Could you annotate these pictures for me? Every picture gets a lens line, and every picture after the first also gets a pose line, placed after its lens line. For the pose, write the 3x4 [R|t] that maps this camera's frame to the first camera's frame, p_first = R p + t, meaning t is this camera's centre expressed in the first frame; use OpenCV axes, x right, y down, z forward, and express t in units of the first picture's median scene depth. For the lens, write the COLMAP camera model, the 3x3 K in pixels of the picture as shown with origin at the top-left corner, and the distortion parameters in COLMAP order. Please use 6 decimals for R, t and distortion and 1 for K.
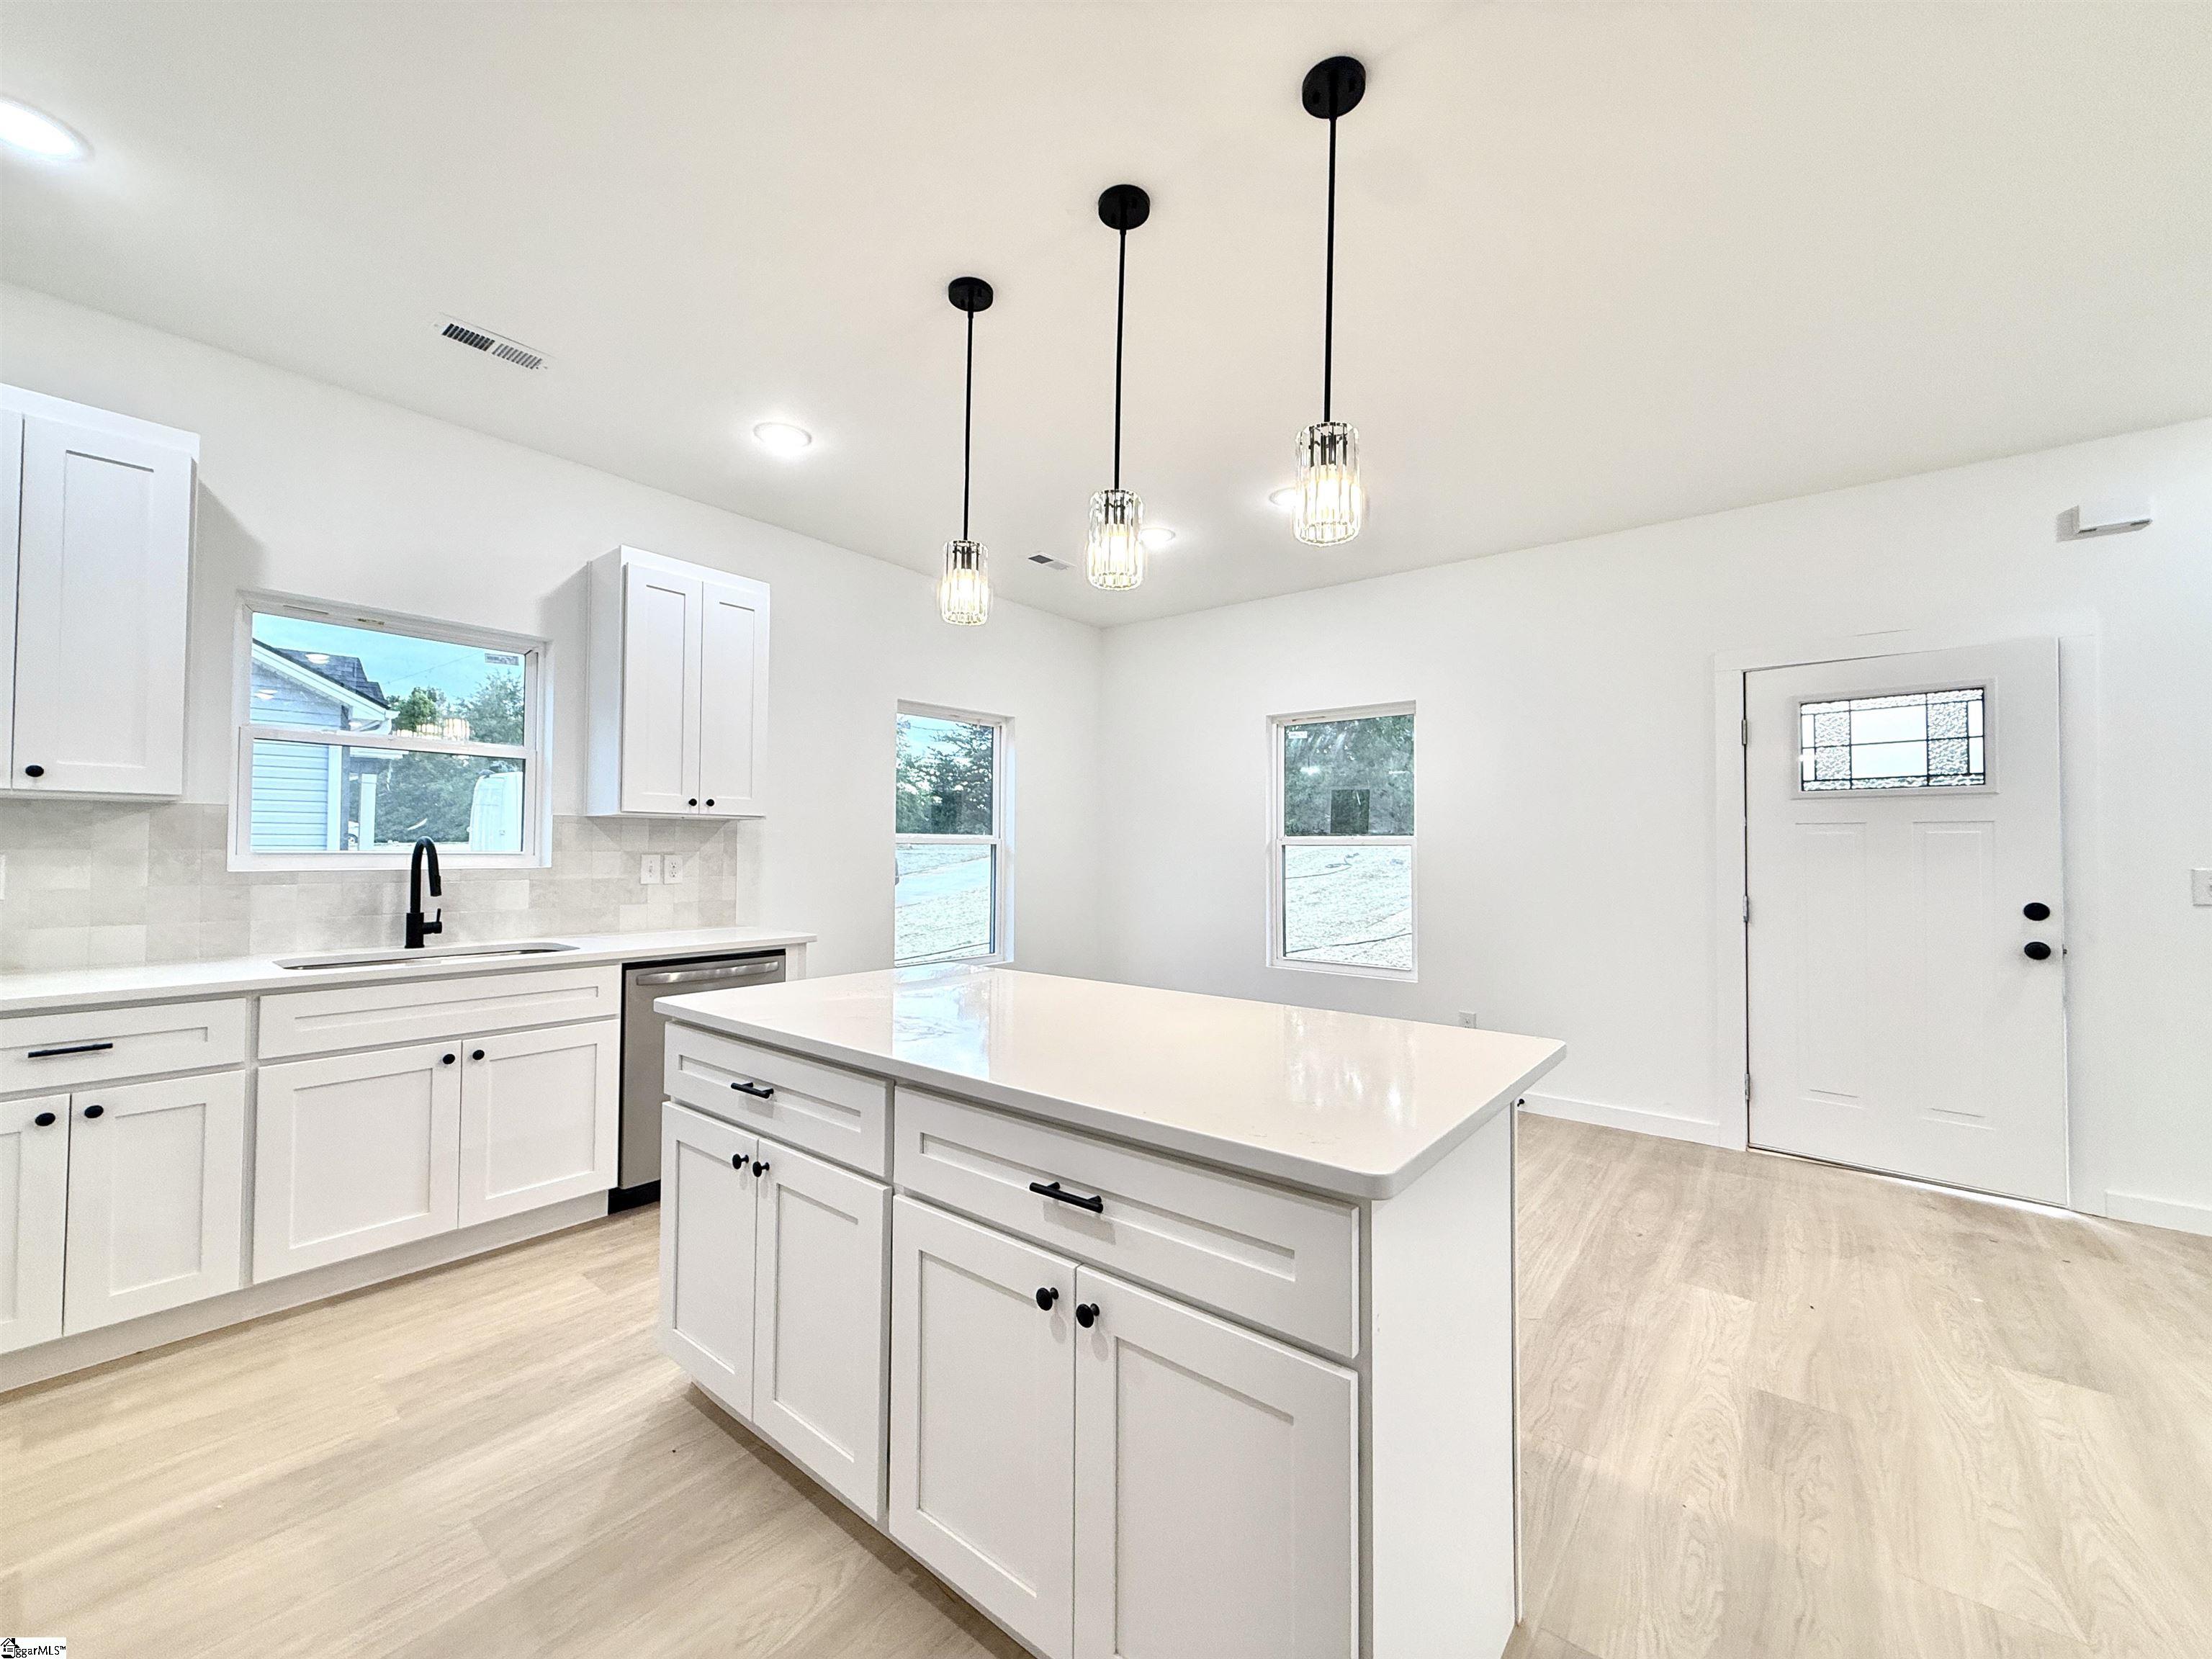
lens RADIAL K [[870.4, 0, 1099.8], [0, 870.4, 830.4], [0, 0, 1]] dist [-0.006688, 0.001876]
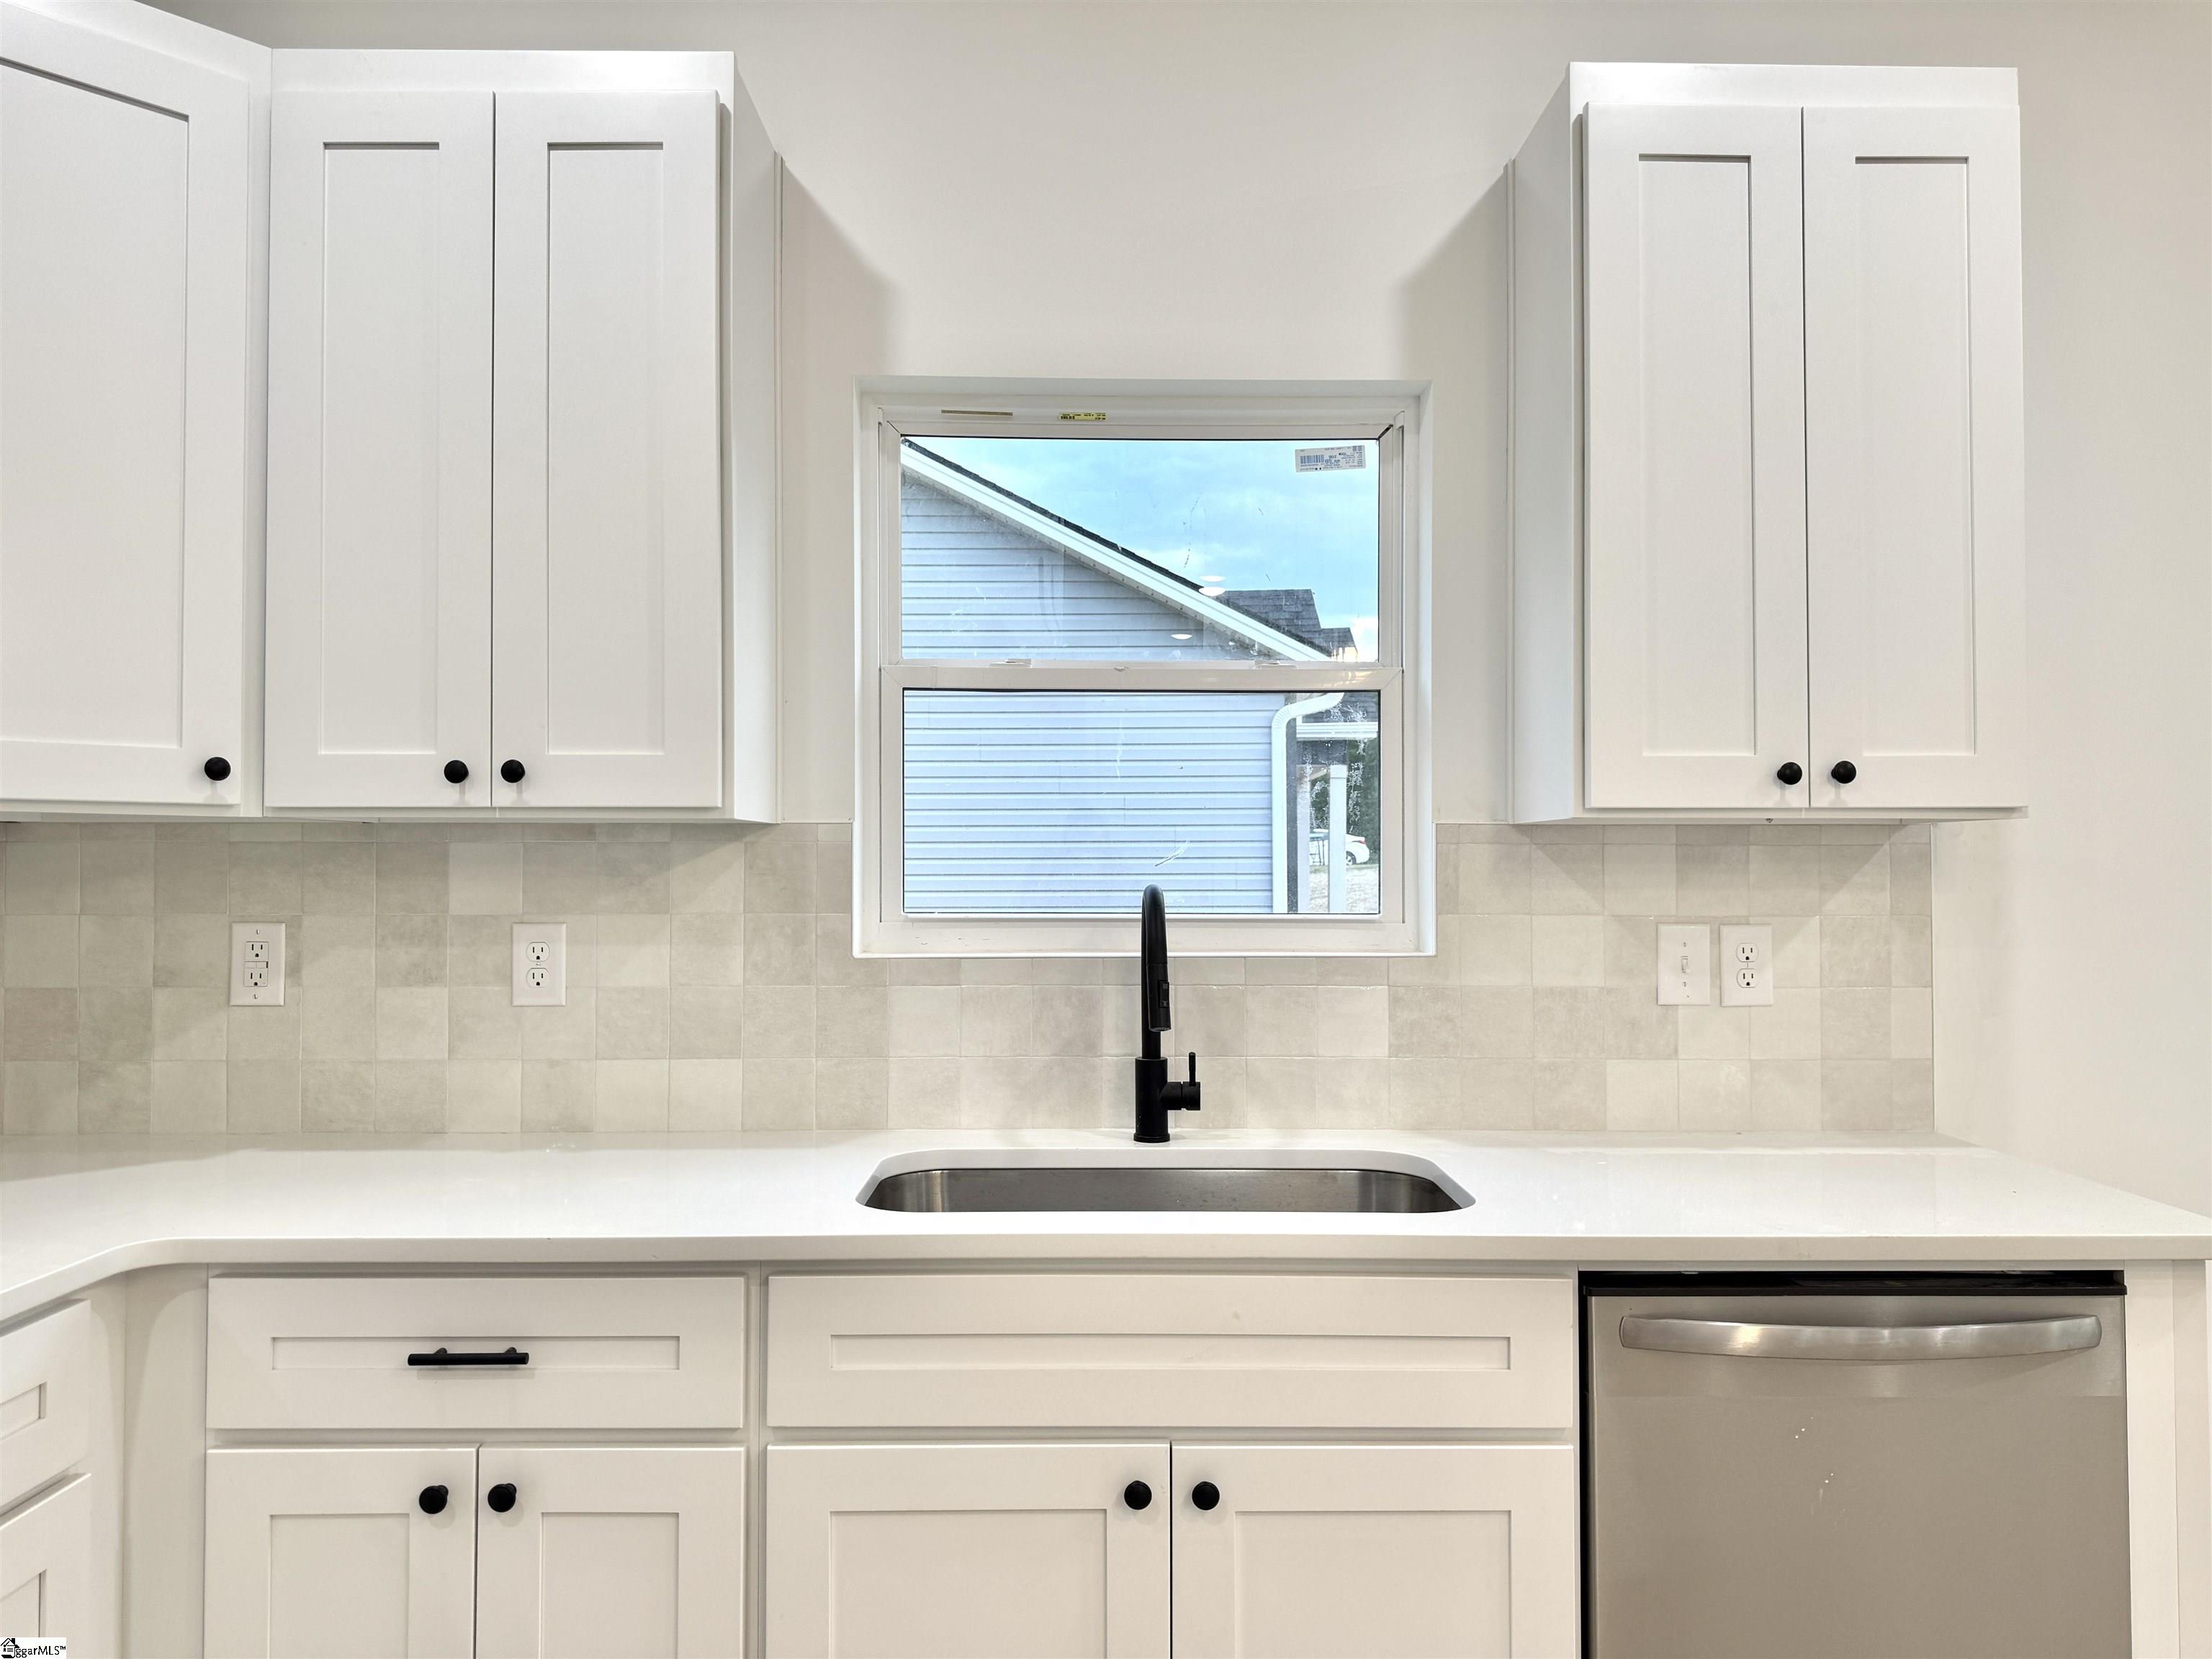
lens RADIAL K [[1555.9, 0, 1095.7], [0, 1555.9, 822.7], [0, 0, 1]] dist [0.041529, -0.044038]
pose [[0.637941, -0.027918, -0.769579, -0.236810], [0.020994, 0.999602, -0.018860, -0.010048], [0.769799, -0.004125, 0.638273, 0.552990]]
